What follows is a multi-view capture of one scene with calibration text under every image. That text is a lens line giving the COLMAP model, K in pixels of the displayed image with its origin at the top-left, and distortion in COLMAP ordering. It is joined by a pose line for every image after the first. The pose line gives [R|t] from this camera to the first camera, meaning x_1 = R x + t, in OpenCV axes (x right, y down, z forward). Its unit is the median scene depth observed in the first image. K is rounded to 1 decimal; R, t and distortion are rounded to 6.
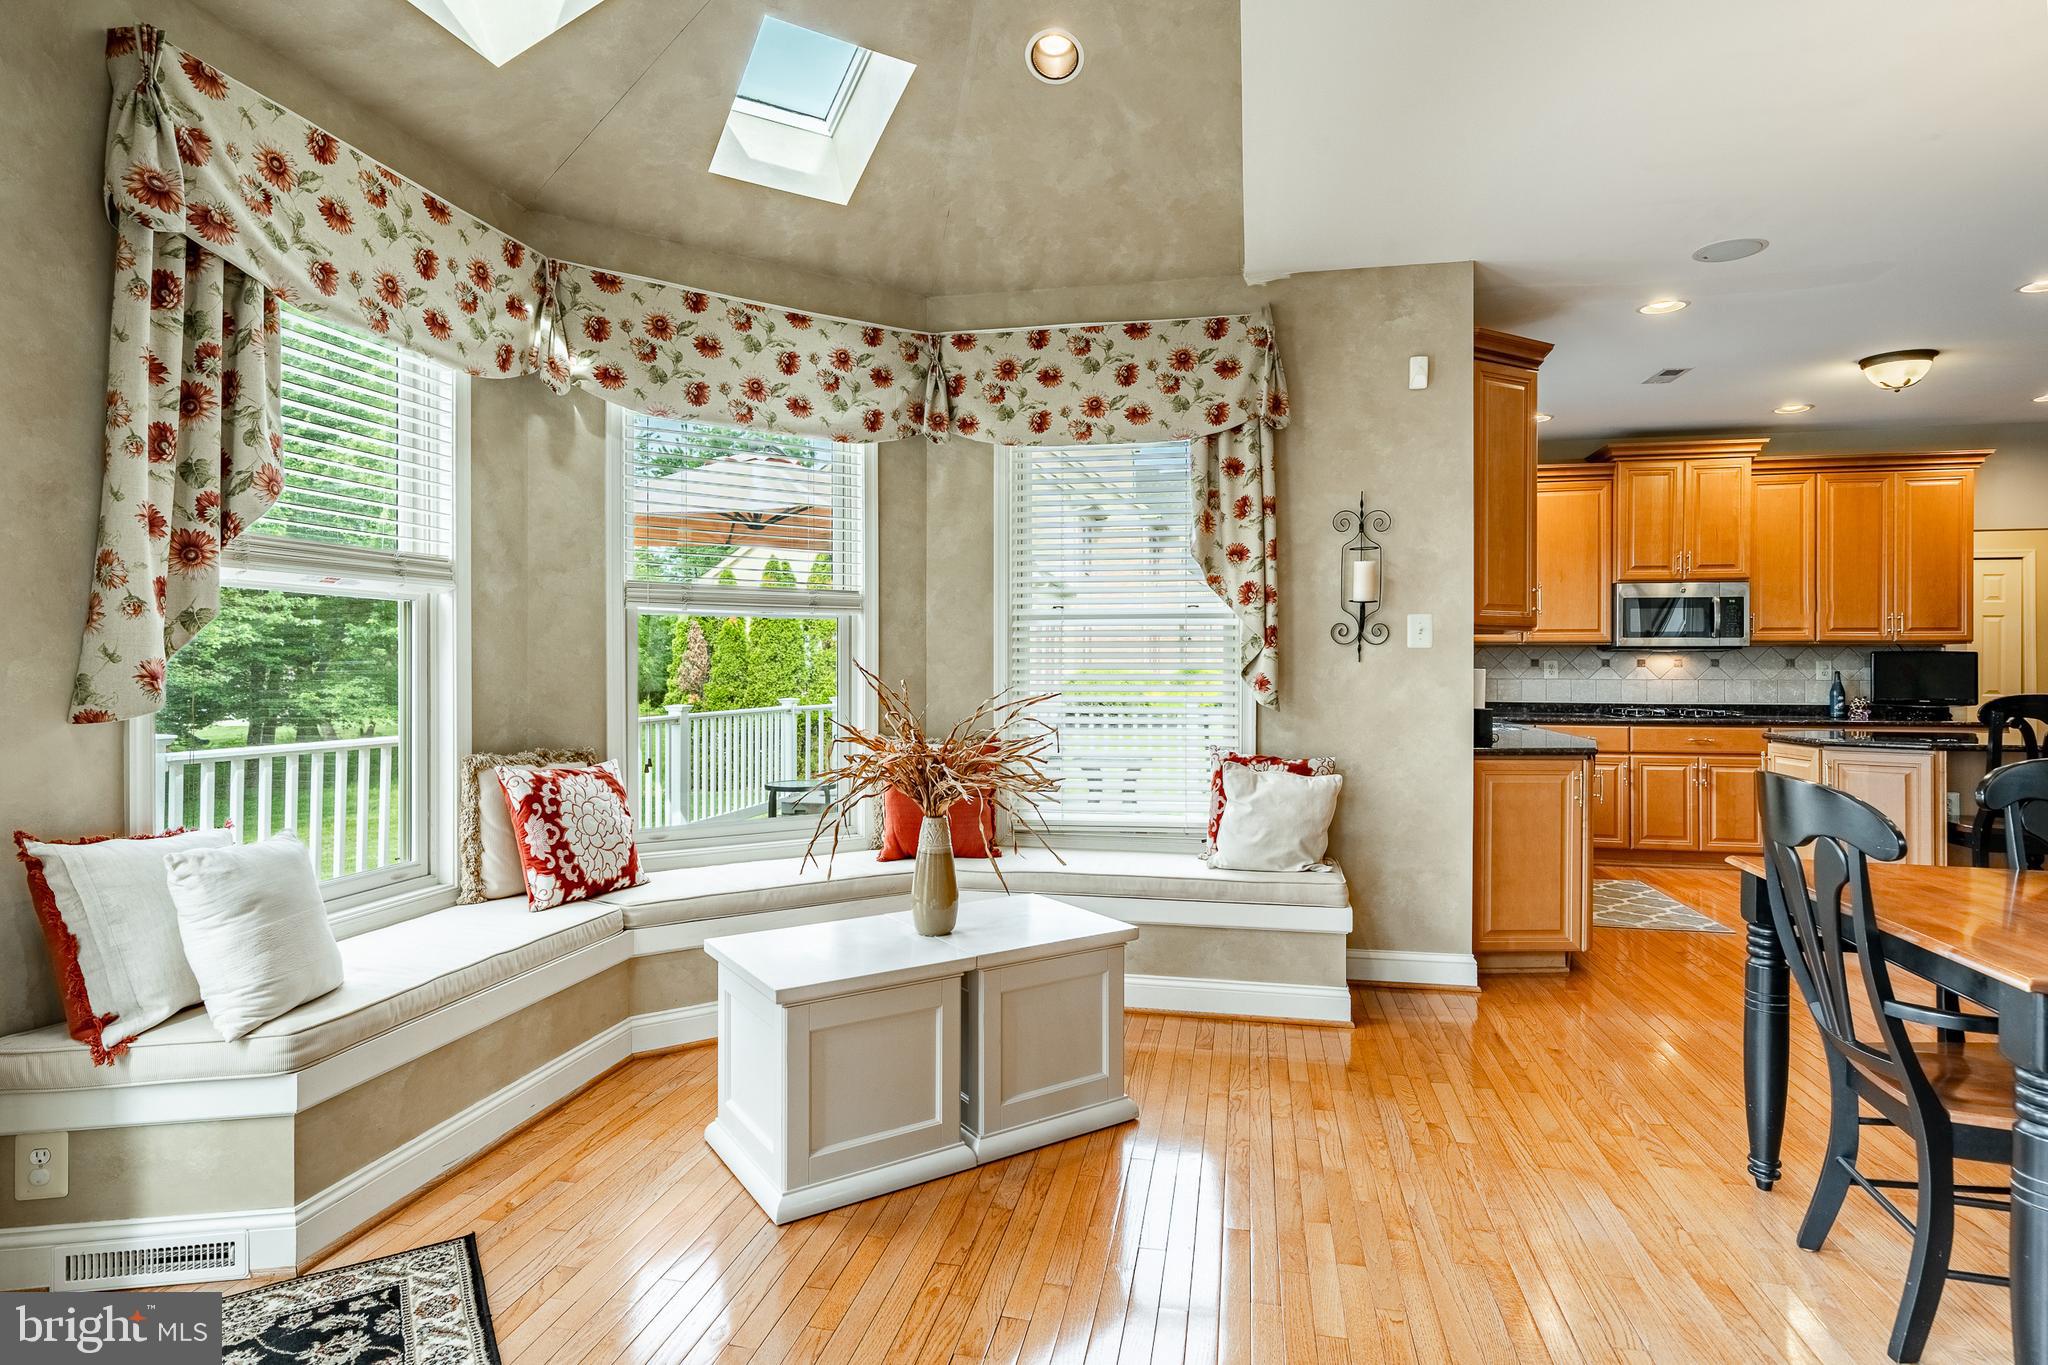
lens RADIAL K [[1075.8, 0, 1014.6], [0, 1075.8, 665.9], [0, 0, 1]] dist [0.002508, -0.001396]
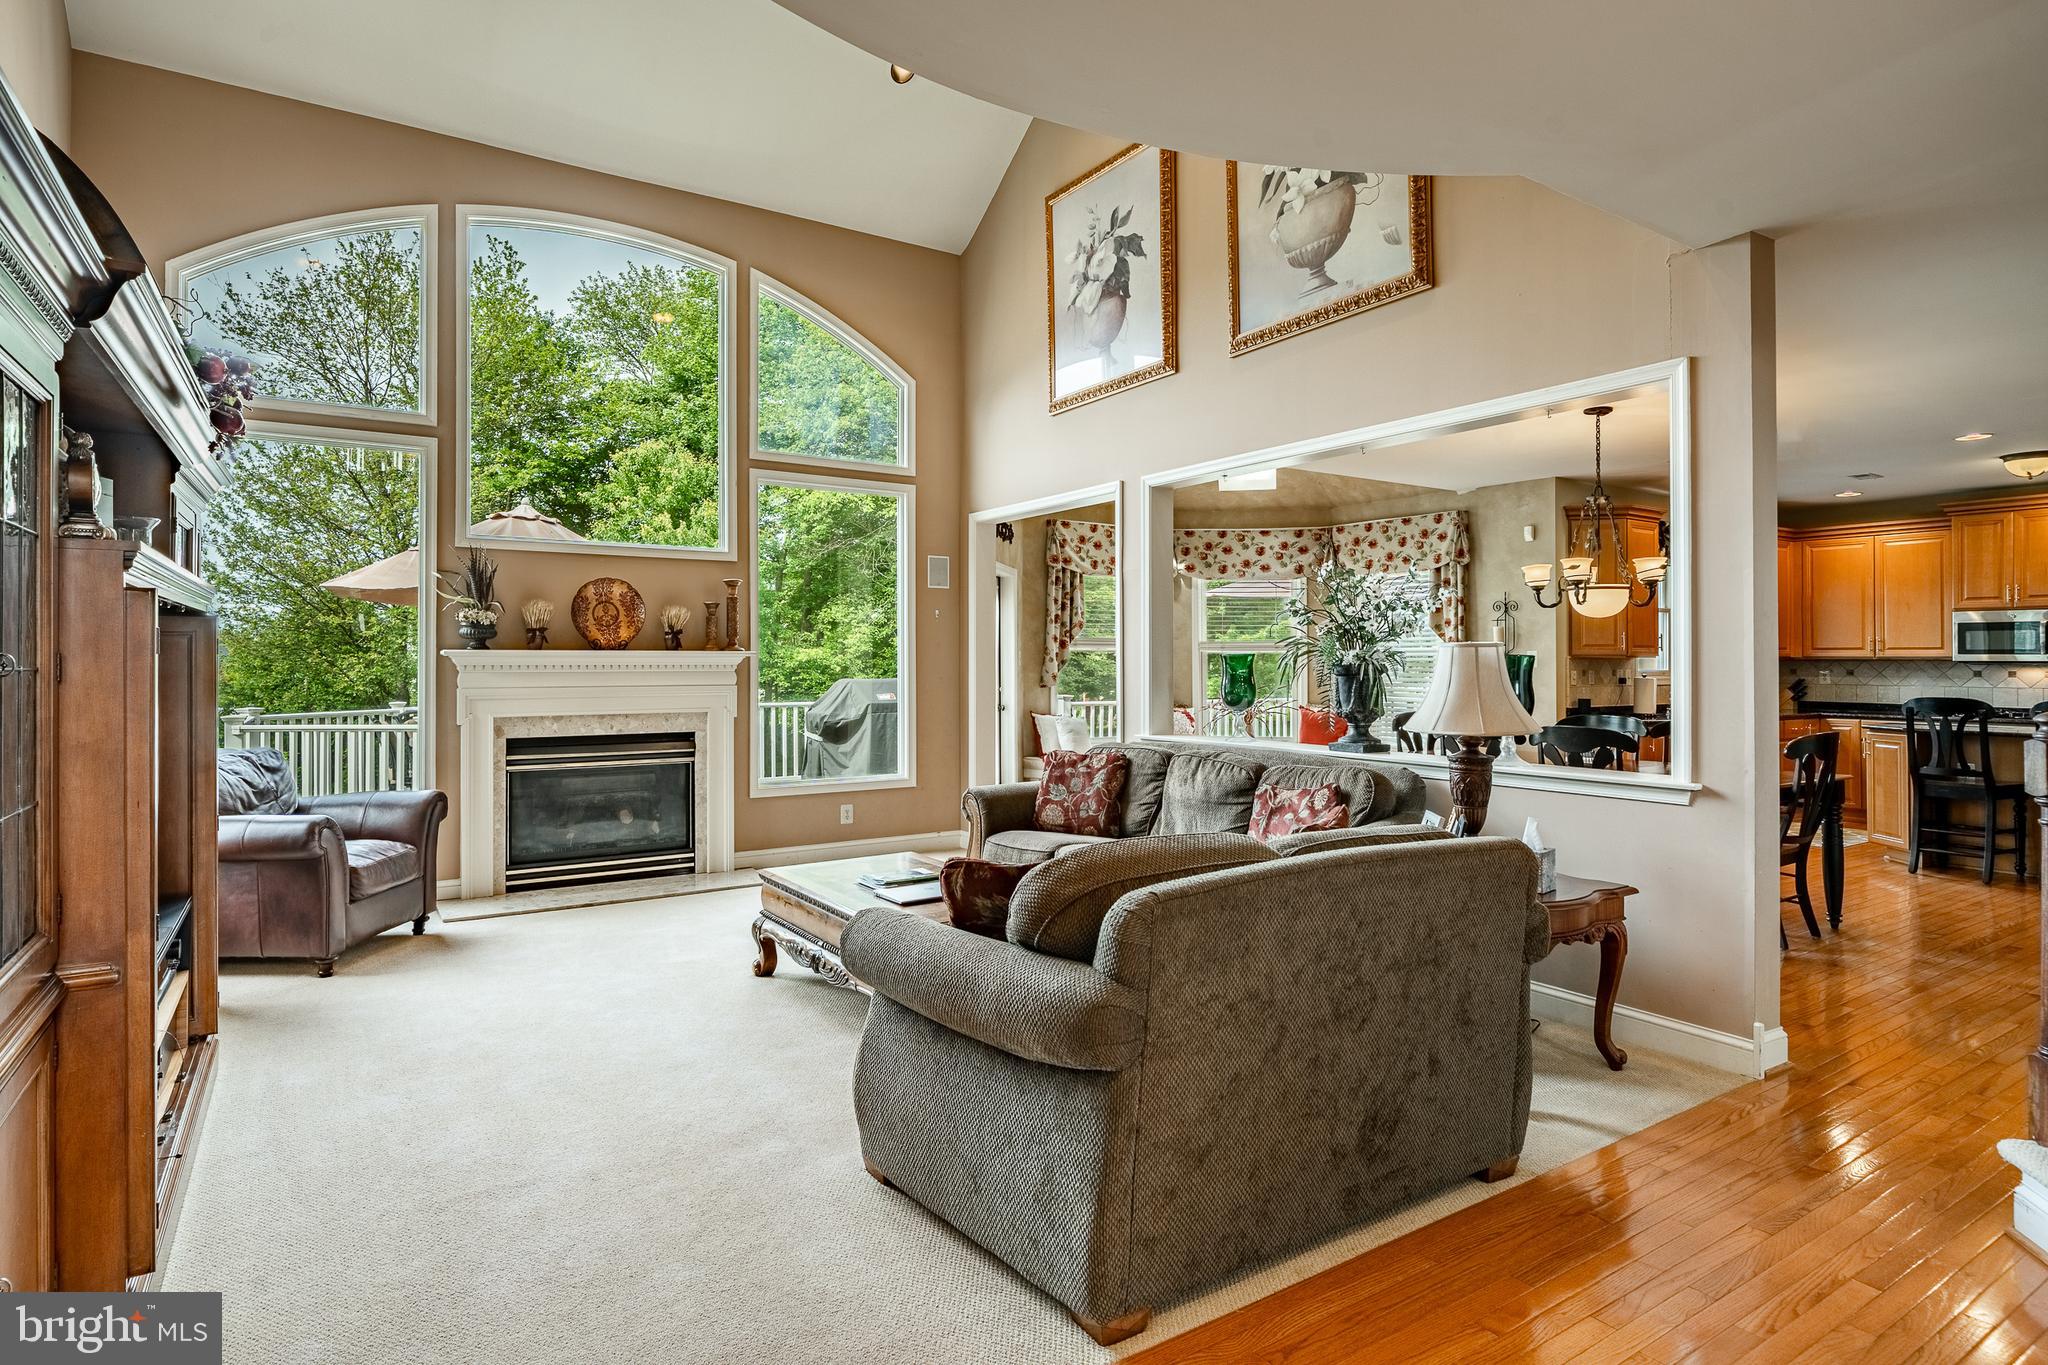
lens RADIAL K [[1075.8, 0, 1014.9], [0, 1075.8, 642.2], [0, 0, 1]] dist [0.002508, -0.001396]
pose [[0.710902, -0.012179, -0.703186, 1.082316], [-0.001491, 0.999822, -0.018824, -0.024078], [0.703290, 0.014430, 0.710757, -1.108274]]
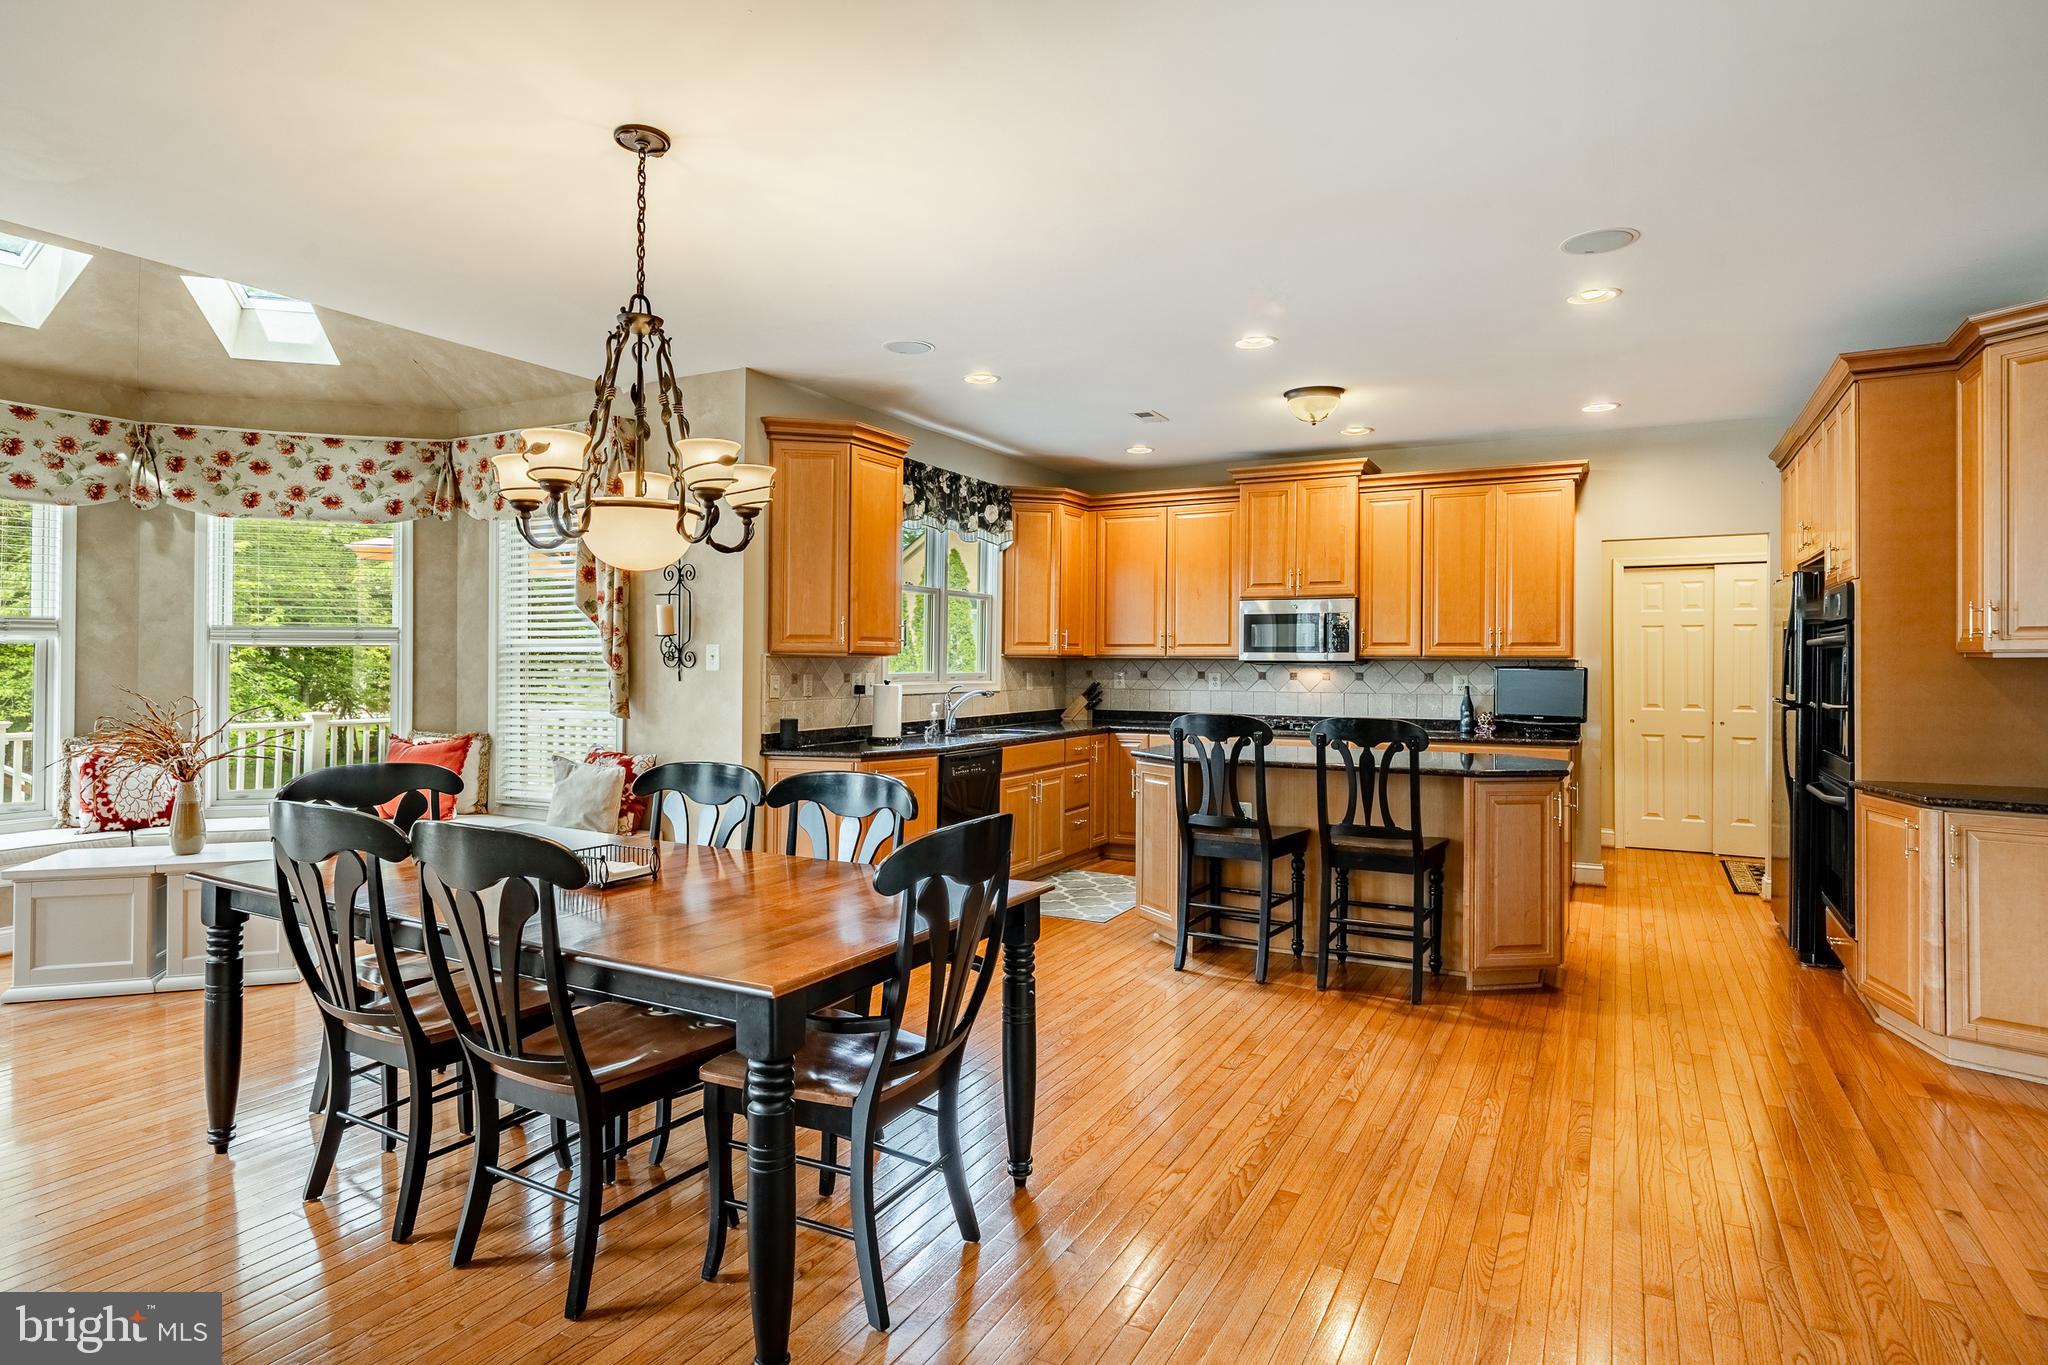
lens RADIAL K [[1075.8, 0, 1009.8], [0, 1075.8, 654.9], [0, 0, 1]] dist [0.002508, -0.001396]
pose [[0.957268, -0.000976, -0.289201, 1.053299], [-0.001192, 0.999973, -0.007318, -0.025379], [0.289200, 0.007350, 0.957240, -0.116182]]
